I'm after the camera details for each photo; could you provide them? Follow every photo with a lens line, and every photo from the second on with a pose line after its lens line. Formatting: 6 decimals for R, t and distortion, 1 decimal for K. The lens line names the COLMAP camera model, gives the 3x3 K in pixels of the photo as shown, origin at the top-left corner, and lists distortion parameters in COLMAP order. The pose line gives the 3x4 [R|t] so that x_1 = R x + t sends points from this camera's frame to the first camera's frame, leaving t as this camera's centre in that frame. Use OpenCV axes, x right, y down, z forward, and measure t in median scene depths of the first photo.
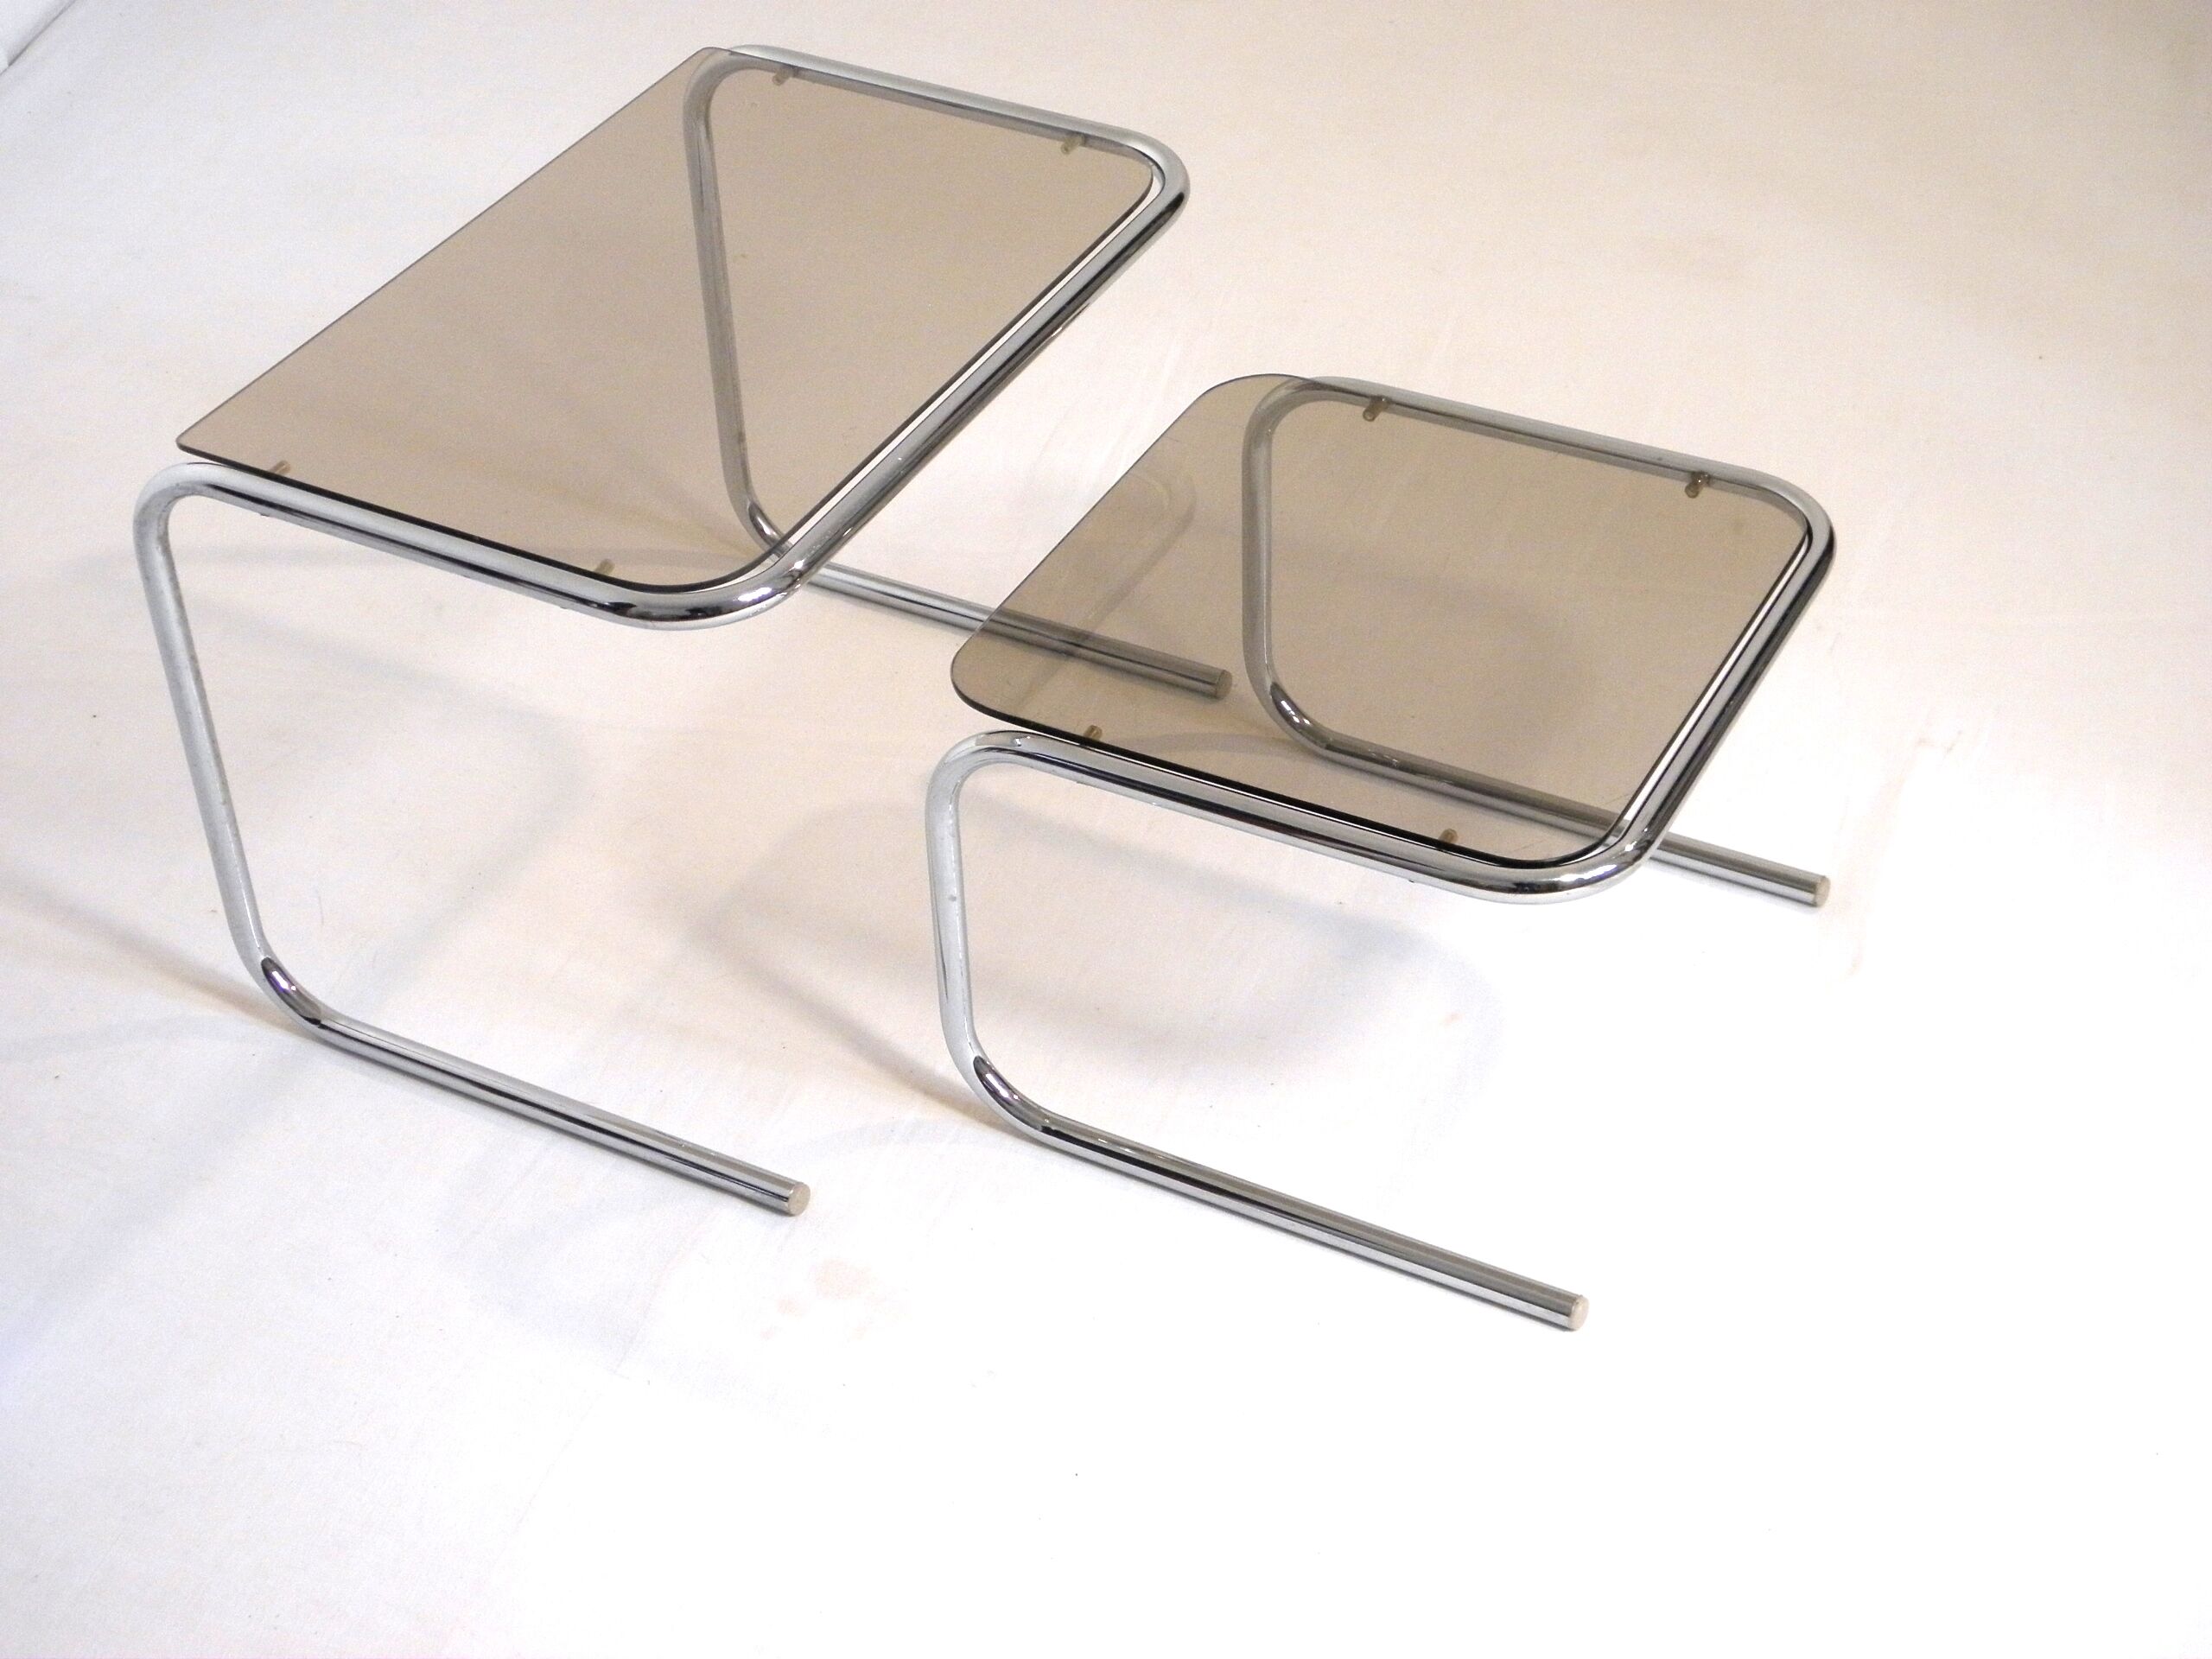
lens RADIAL K [[3397.0, 0, 1106.0], [0, 3397.0, 829.5], [0, 0, 1]] dist [0.245114, 0.025750]
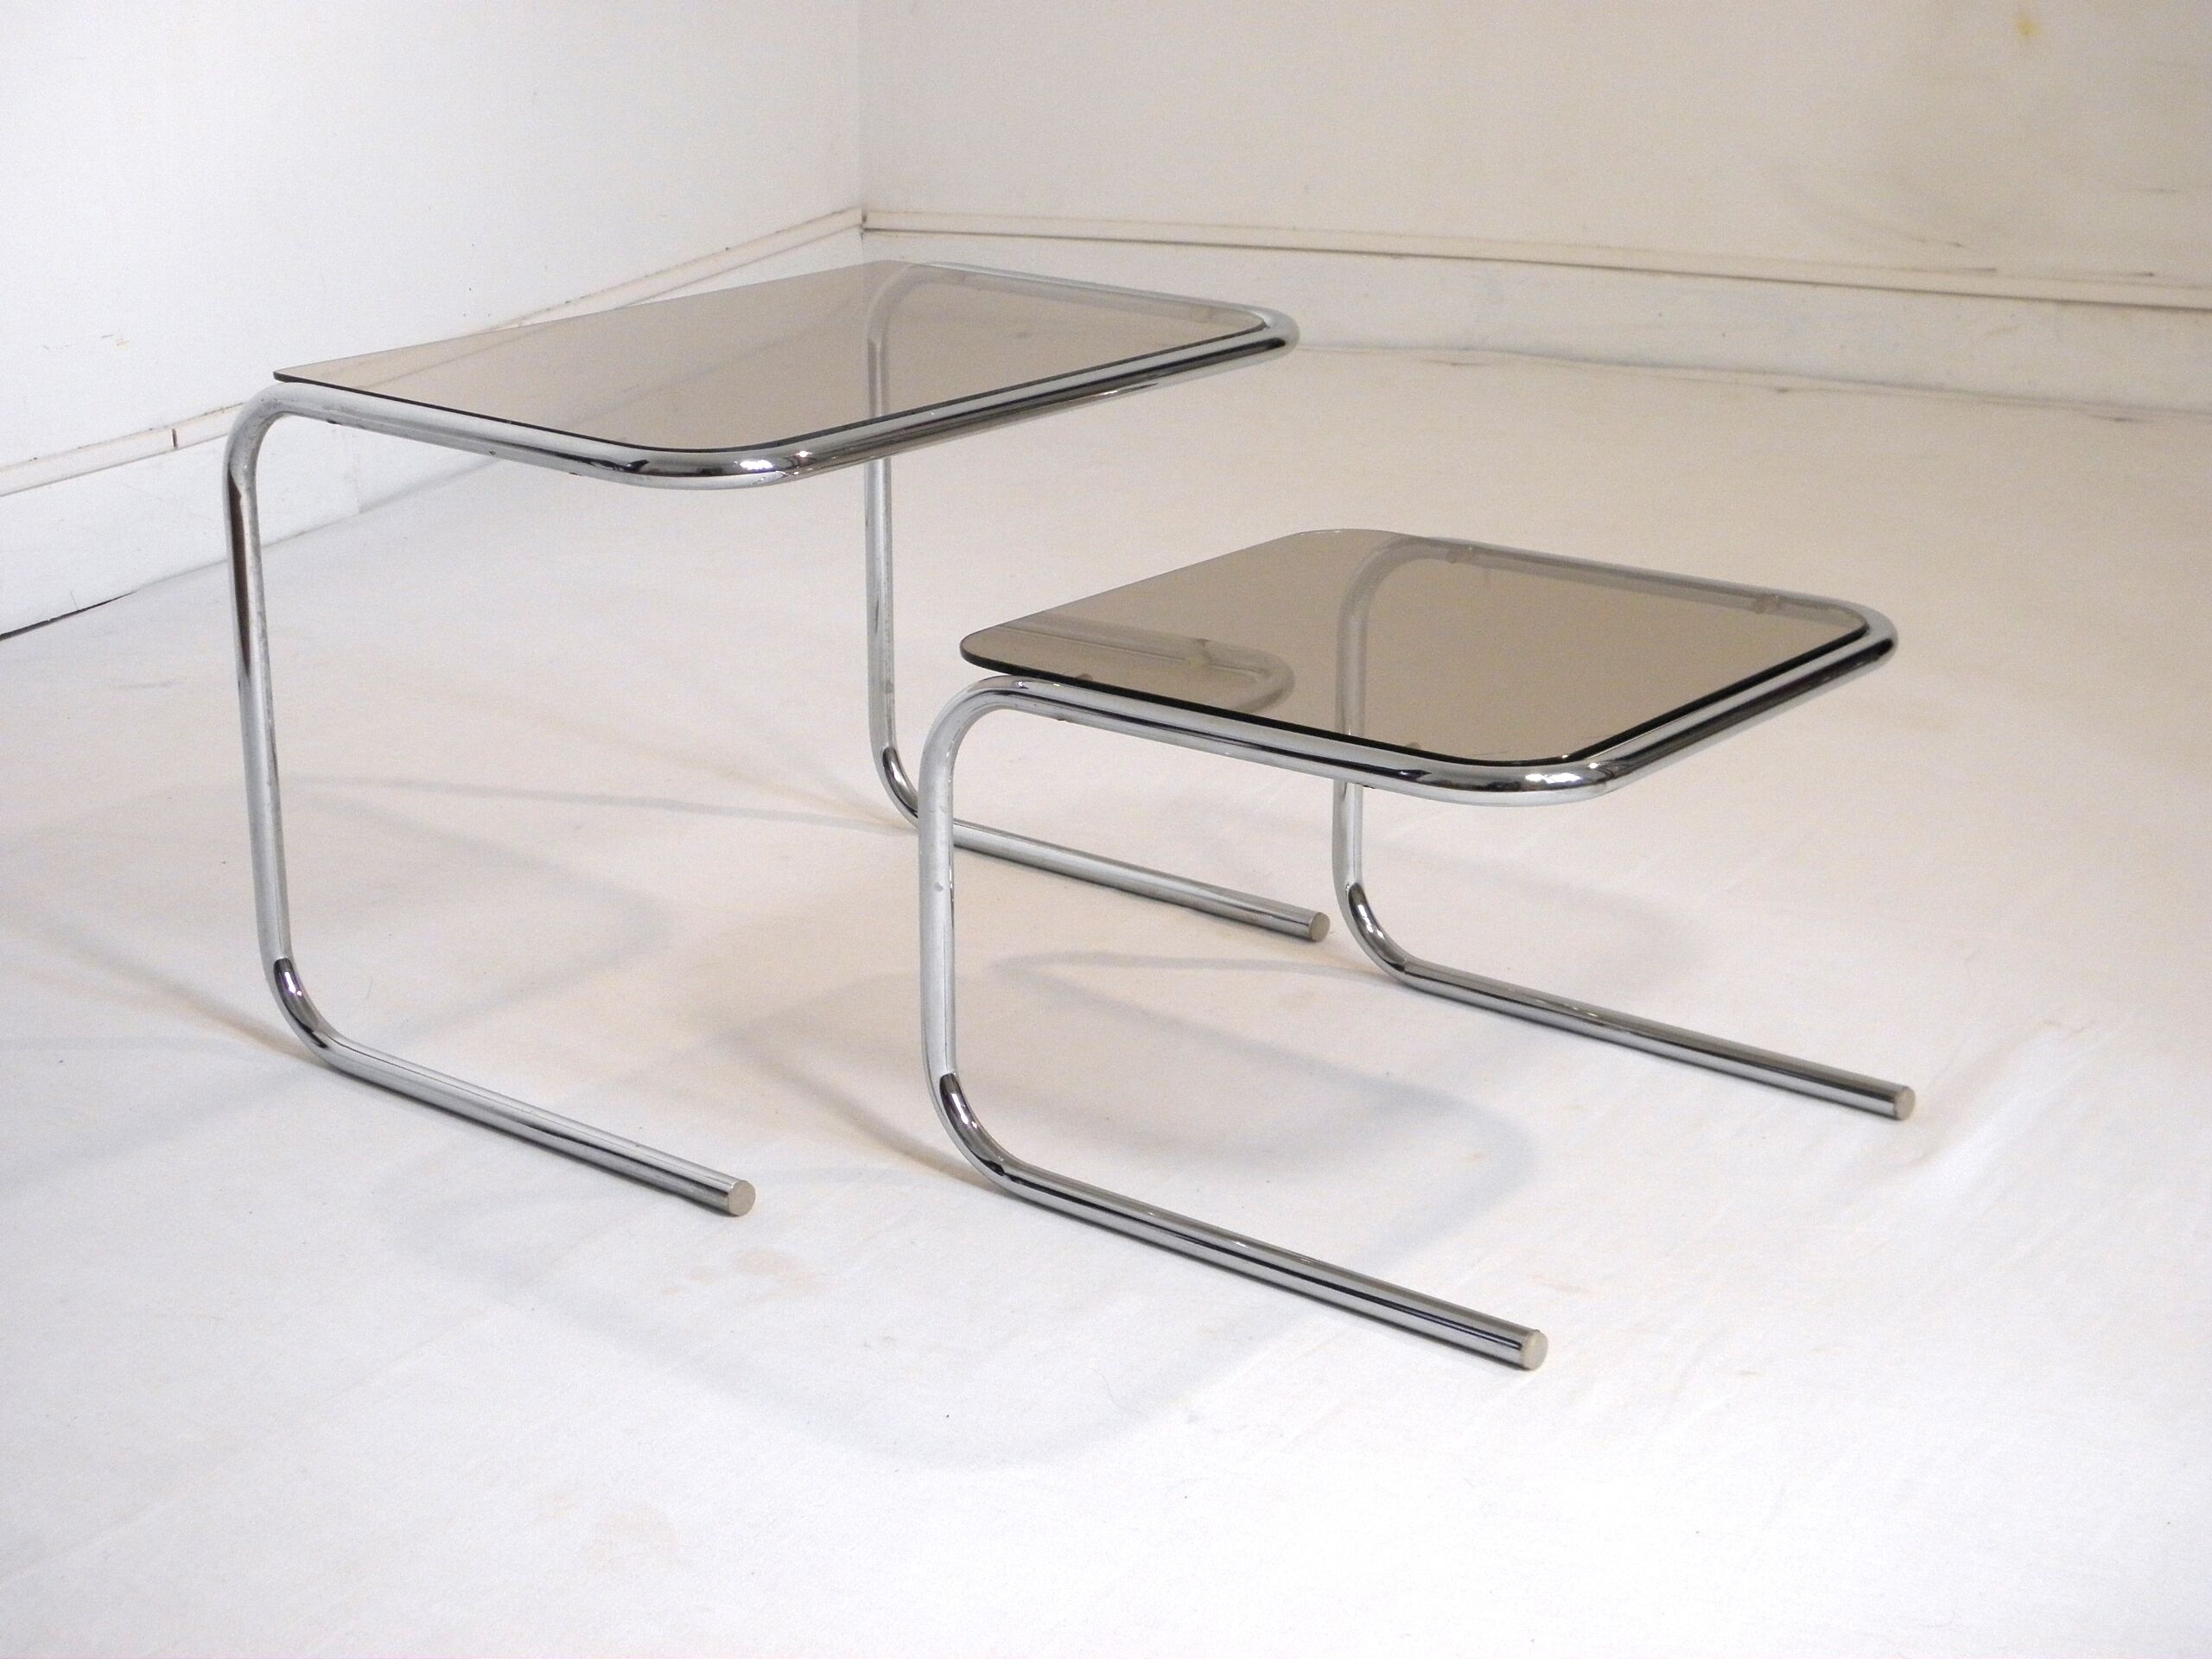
lens RADIAL K [[3397.0, 0, 1106.0], [0, 3397.0, 829.5], [0, 0, 1]] dist [0.245114, 0.025750]
pose [[0.982904, 0.089140, -0.161103, 0.145183], [-0.139879, 0.930490, -0.338559, 0.303078], [0.119726, 0.355306, 0.927051, 0.091354]]
